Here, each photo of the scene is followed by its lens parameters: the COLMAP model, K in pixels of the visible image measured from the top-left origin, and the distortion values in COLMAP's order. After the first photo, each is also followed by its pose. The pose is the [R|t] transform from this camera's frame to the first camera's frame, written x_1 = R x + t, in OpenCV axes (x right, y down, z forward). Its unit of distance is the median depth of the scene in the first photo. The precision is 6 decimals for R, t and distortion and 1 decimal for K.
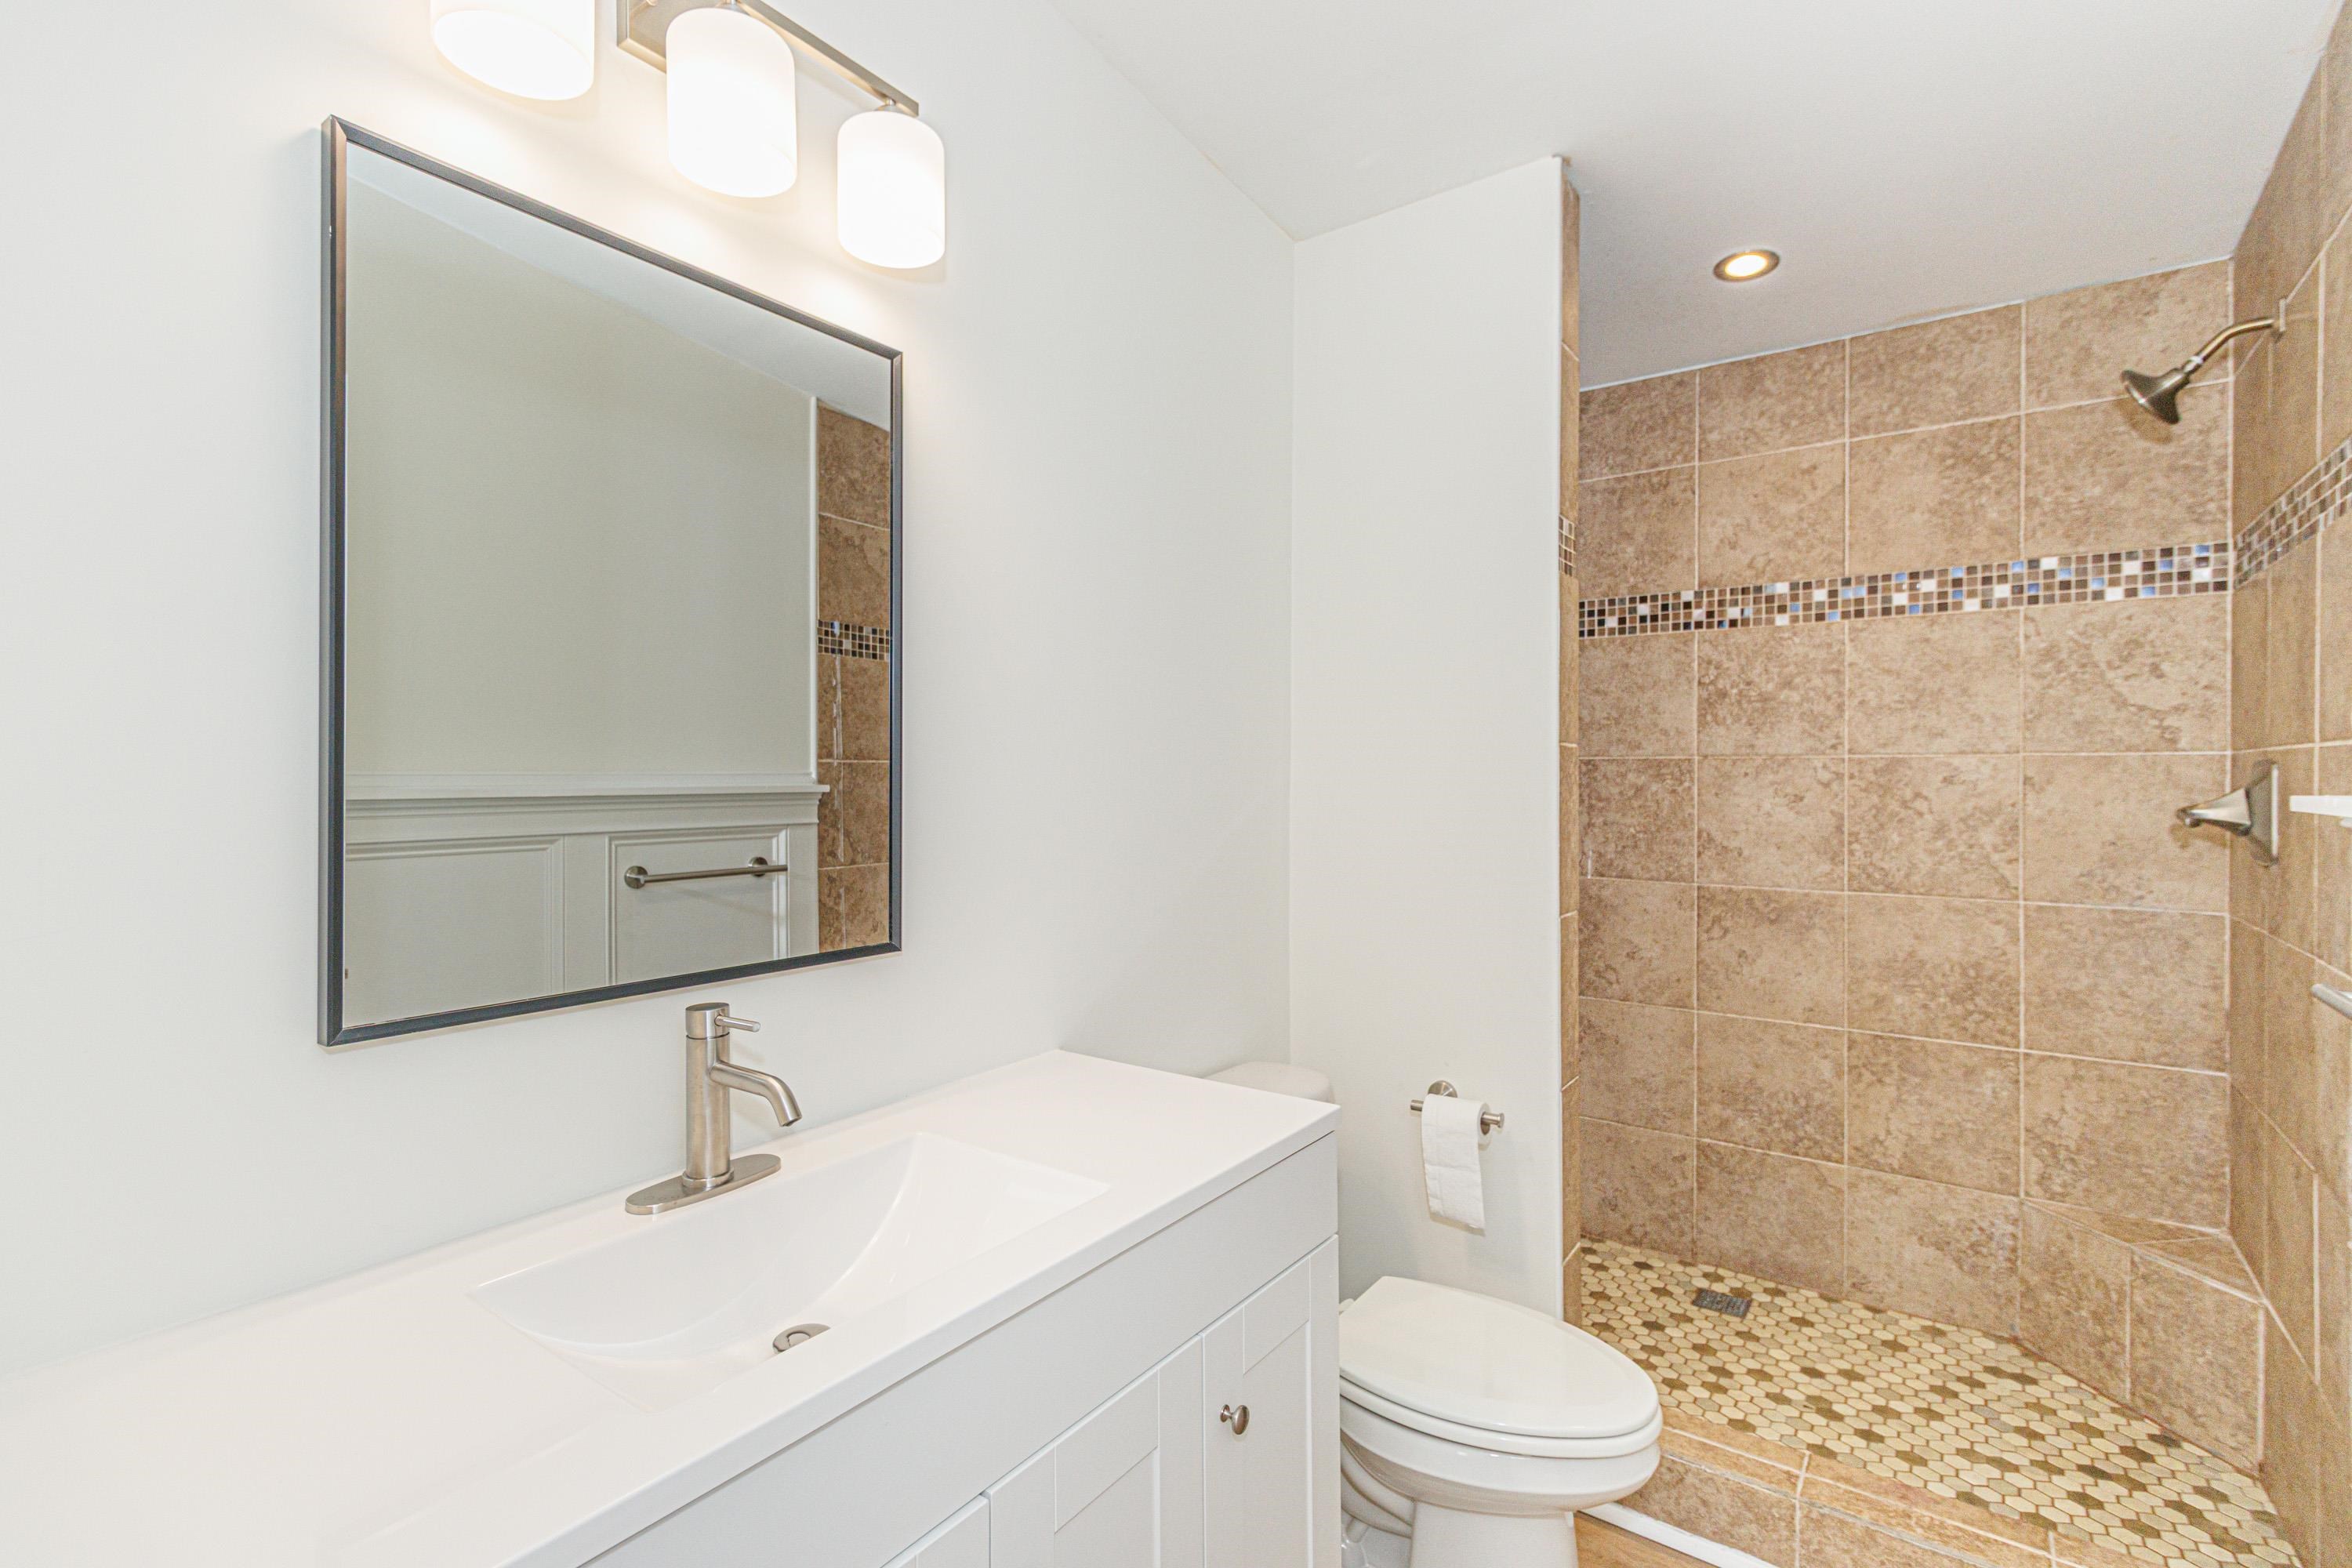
lens RADIAL K [[1088.8, 0, 1186.0], [0, 1088.8, 771.6], [0, 0, 1]] dist [0.006334, 0.001893]
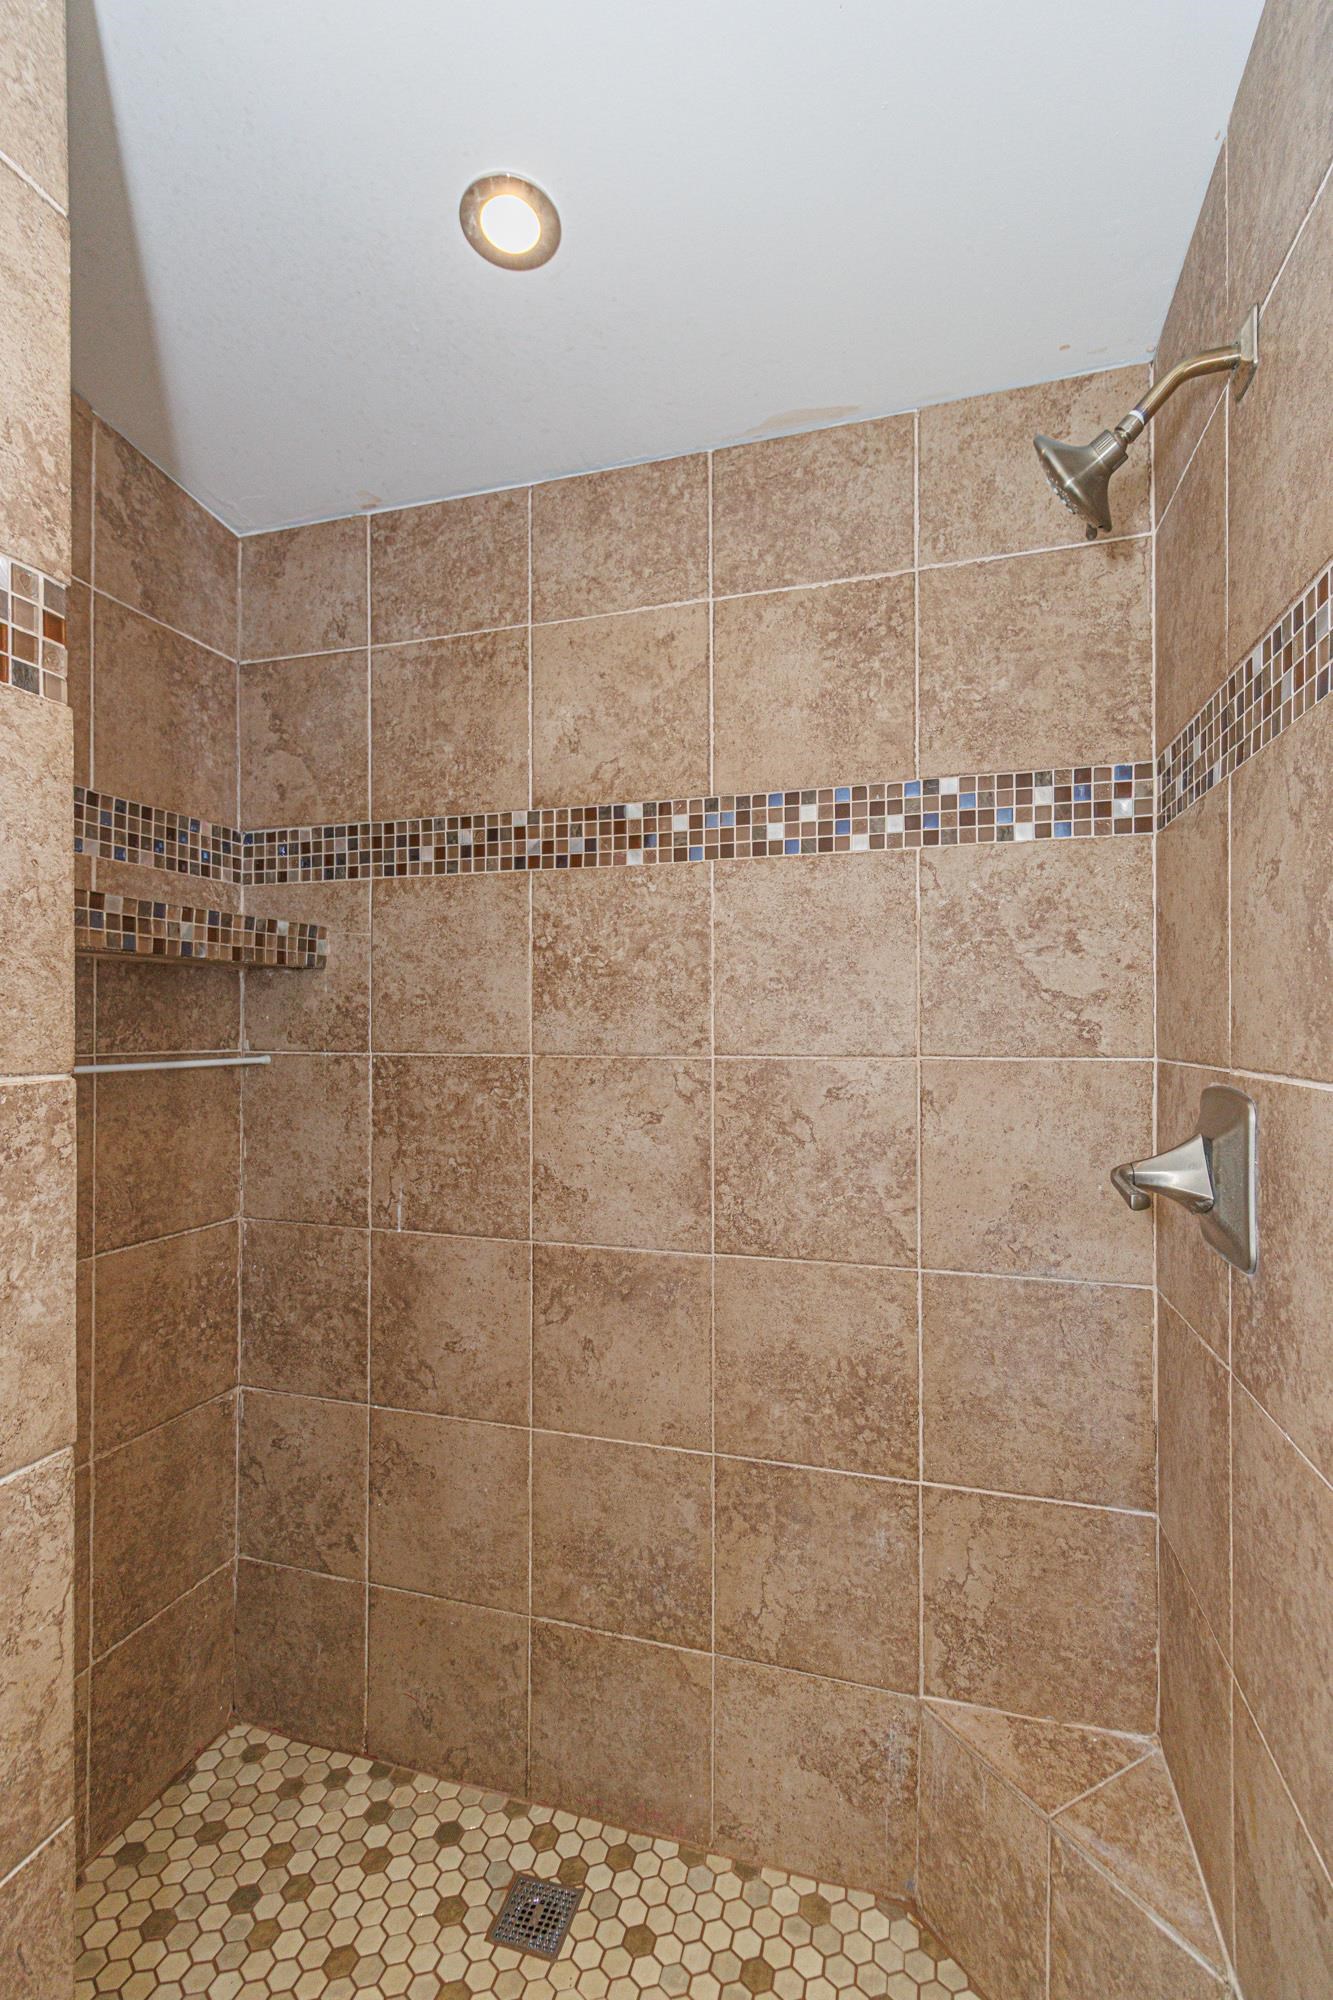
lens RADIAL K [[925.8, 0, 680.1], [0, 925.8, 1020.8], [0, 0, 1]] dist [0.006334, 0.001893]
pose [[0.937243, -0.002133, 0.348671, 0.399486], [0.003741, 0.999985, -0.003937, -0.036374], [-0.348657, 0.004995, 0.937237, 0.479424]]
